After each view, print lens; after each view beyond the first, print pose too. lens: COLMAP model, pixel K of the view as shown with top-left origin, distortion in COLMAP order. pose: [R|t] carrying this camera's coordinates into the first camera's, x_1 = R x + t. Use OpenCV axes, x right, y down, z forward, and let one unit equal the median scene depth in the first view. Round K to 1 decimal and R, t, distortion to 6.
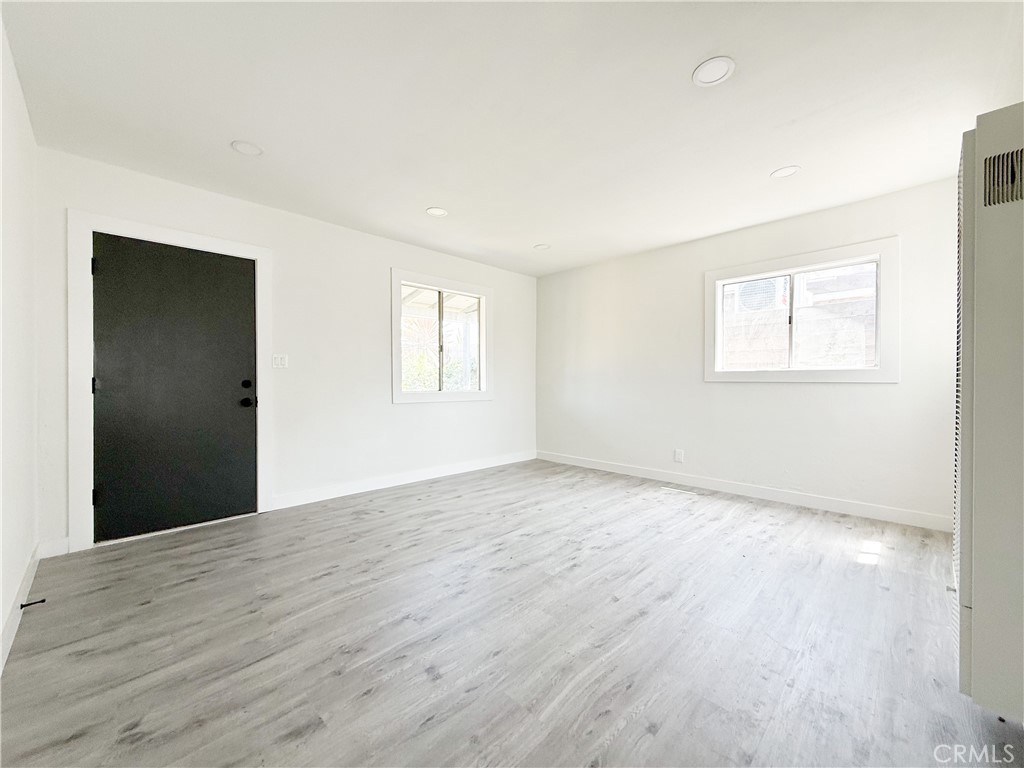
lens RADIAL K [[408.3, 0, 510.3], [0, 408.3, 384.0], [0, 0, 1]] dist [-0.000260, 0.000419]
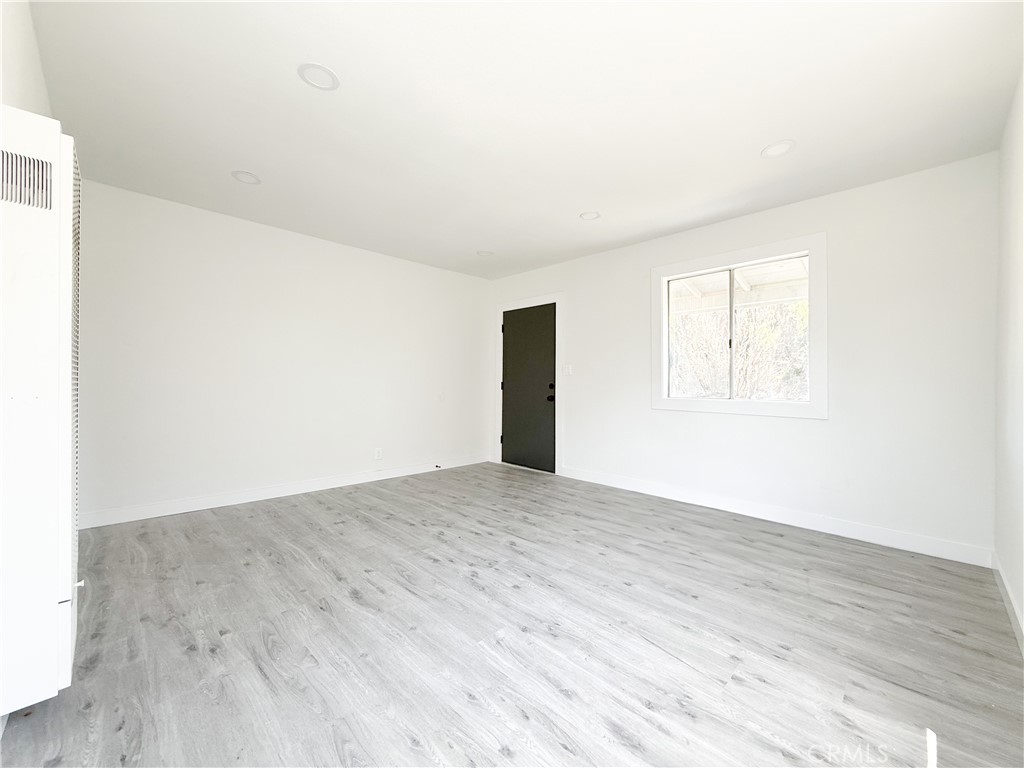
lens RADIAL K [[408.3, 0, 510.3], [0, 408.3, 384.0], [0, 0, 1]] dist [-0.000260, 0.000419]
pose [[-0.004078, 0.001704, -0.999990, 0.911312], [-0.017545, 0.999845, 0.001775, -0.008545], [0.999838, 0.017552, -0.004047, 0.900844]]
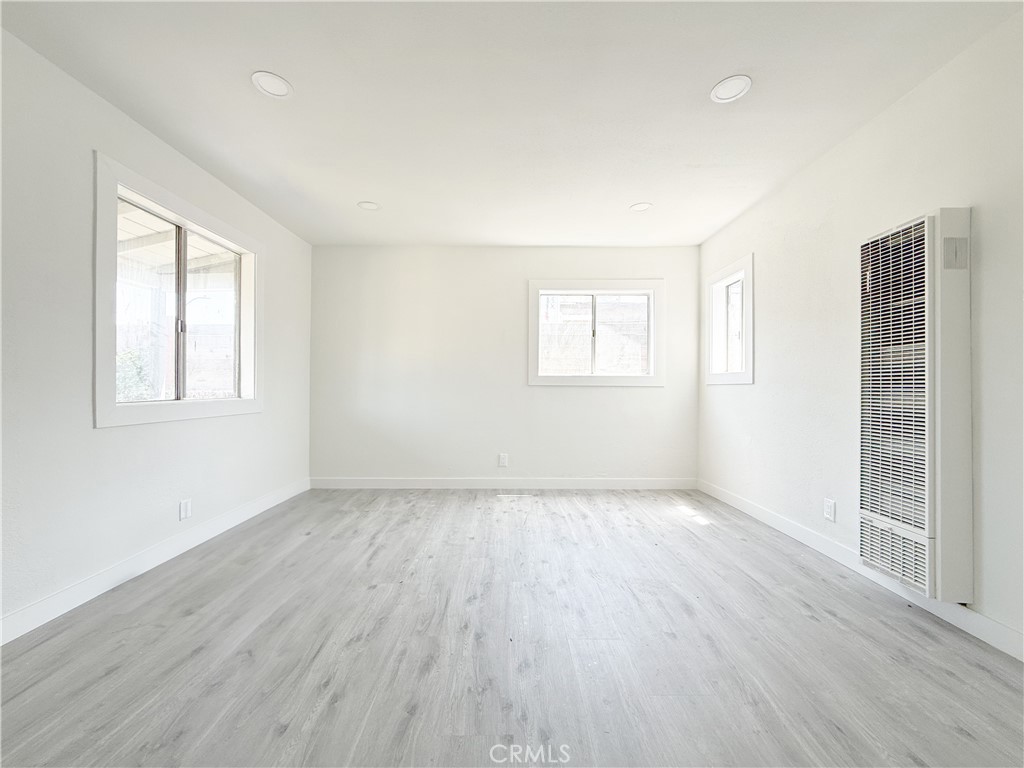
lens RADIAL K [[408.3, 0, 510.3], [0, 408.3, 384.0], [0, 0, 1]] dist [-0.000260, 0.000419]
pose [[0.700023, 0.005270, 0.714101, -0.389220], [0.001014, 0.999964, -0.008374, -0.000294], [-0.714120, 0.006586, 0.699992, 0.407936]]
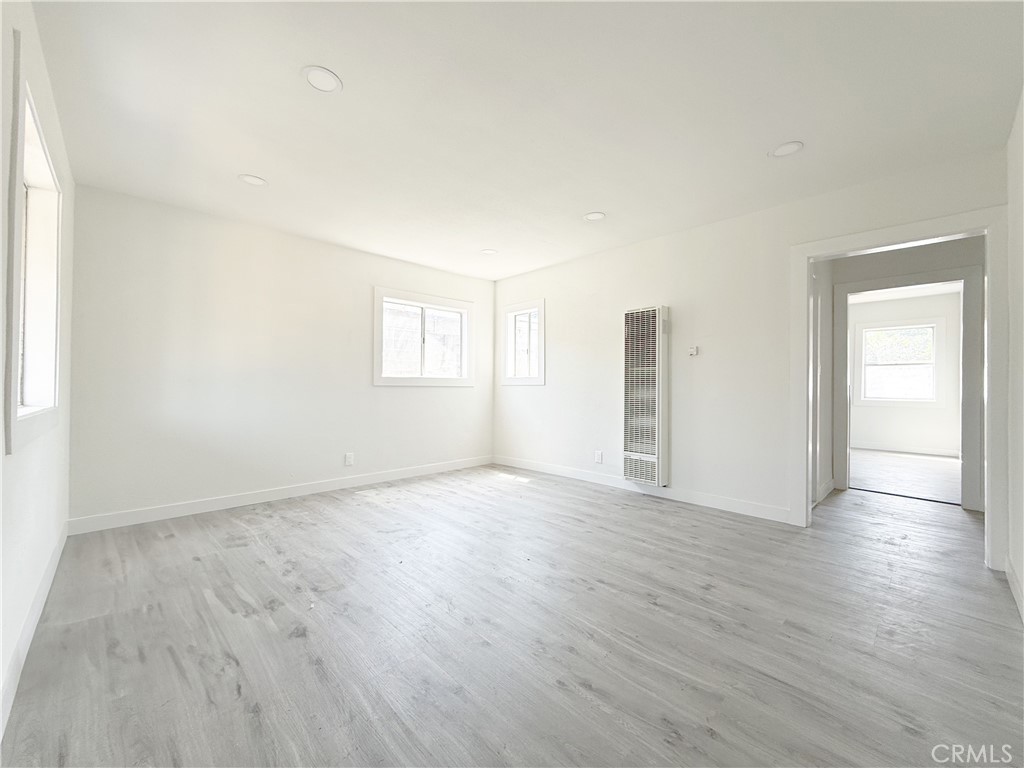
lens RADIAL K [[408.3, 0, 510.3], [0, 408.3, 384.0], [0, 0, 1]] dist [-0.000260, 0.000419]
pose [[0.016811, 0.003479, 0.999853, -0.805357], [0.000624, 0.999994, -0.003490, -0.007643], [-0.999858, 0.000682, 0.016809, 0.812662]]
